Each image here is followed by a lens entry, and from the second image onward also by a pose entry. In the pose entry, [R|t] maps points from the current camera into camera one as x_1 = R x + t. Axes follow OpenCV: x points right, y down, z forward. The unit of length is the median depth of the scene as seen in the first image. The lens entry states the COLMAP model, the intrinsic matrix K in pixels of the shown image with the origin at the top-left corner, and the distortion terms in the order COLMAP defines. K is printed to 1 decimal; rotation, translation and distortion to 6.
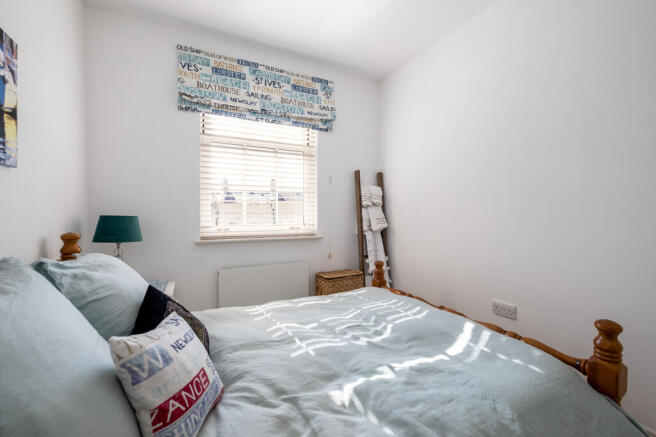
lens RADIAL K [[273.7, 0, 326.4], [0, 273.7, 216.4], [0, 0, 1]] dist [-0.000232, -0.000571]
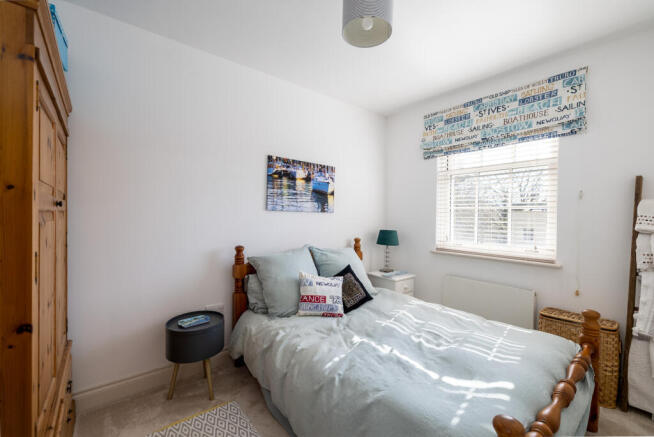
lens RADIAL K [[272.9, 0, 325.7], [0, 272.9, 218.1], [0, 0, 1]] dist [-0.000232, -0.000571]
pose [[0.220295, 0.008938, -0.975392, 0.989790], [-0.023754, 0.999711, 0.003796, -0.087383], [0.975144, 0.022333, 0.220444, 0.212895]]
